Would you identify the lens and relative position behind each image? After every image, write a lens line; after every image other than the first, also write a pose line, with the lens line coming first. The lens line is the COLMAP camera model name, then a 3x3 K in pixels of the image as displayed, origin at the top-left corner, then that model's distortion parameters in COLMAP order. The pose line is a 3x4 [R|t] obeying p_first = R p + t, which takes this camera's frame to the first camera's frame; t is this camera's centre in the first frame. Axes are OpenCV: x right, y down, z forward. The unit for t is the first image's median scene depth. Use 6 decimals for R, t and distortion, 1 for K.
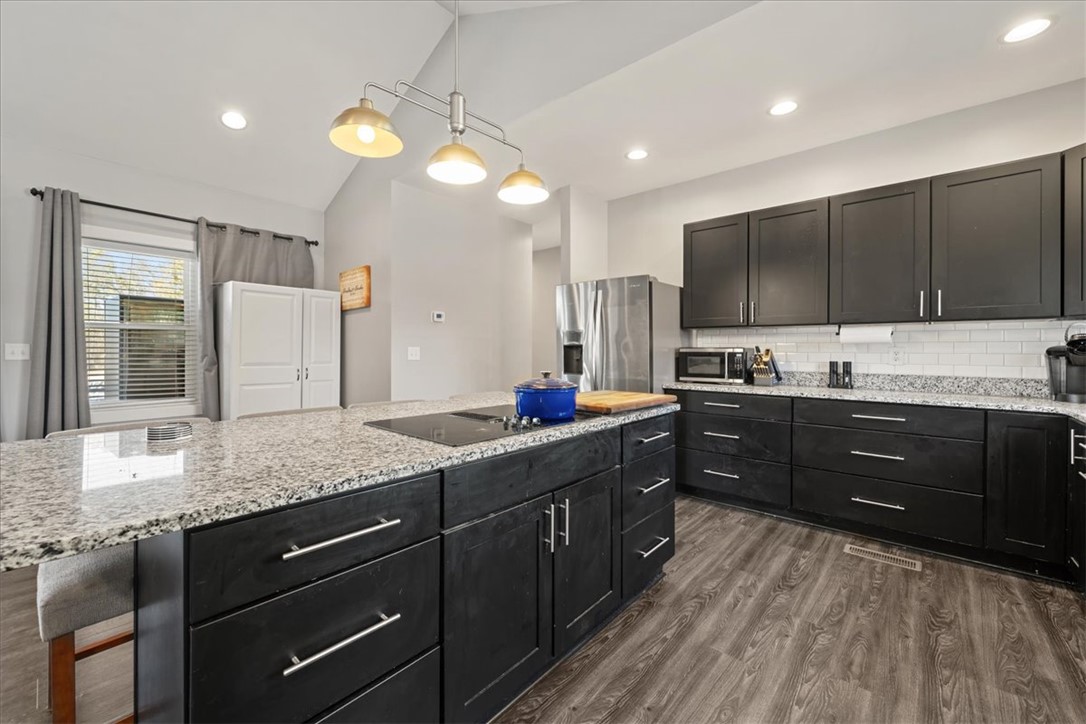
lens RADIAL K [[438.0, 0, 543.0], [0, 438.0, 362.0], [0, 0, 1]] dist [0.000136, -0.000205]
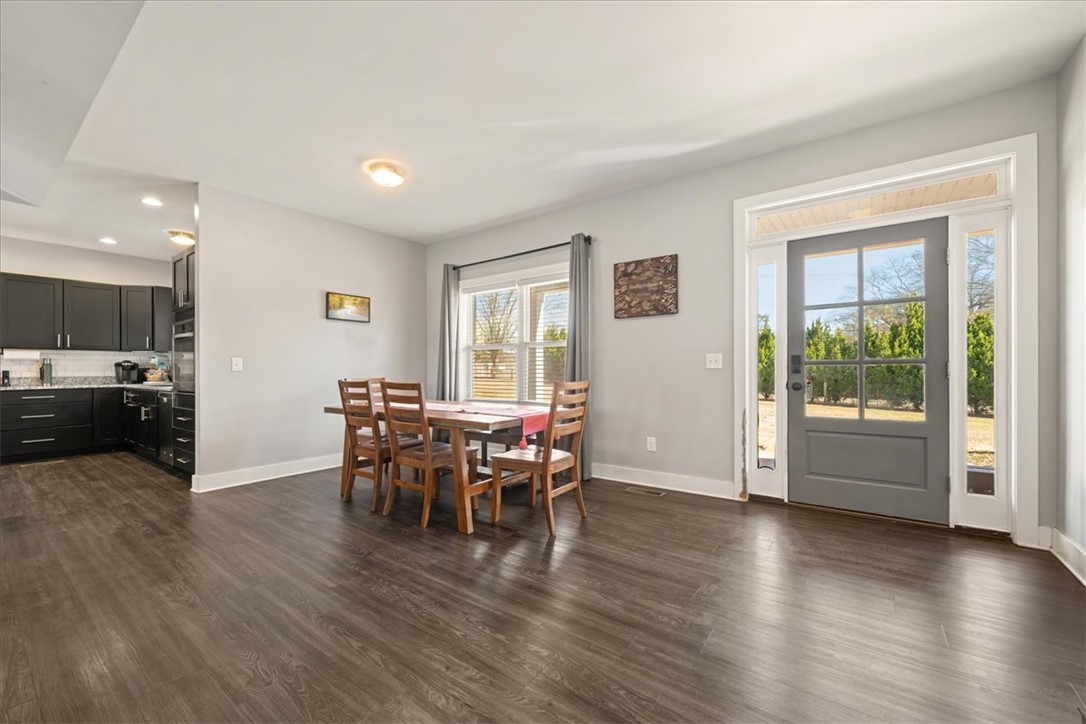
lens RADIAL K [[438.0, 0, 543.0], [0, 438.0, 362.0], [0, 0, 1]] dist [0.000136, -0.000205]
pose [[-0.074790, 0.011360, 0.997135, -1.400542], [0.028702, 0.999545, -0.009235, 0.051817], [-0.996786, 0.027929, -0.075082, -1.145468]]
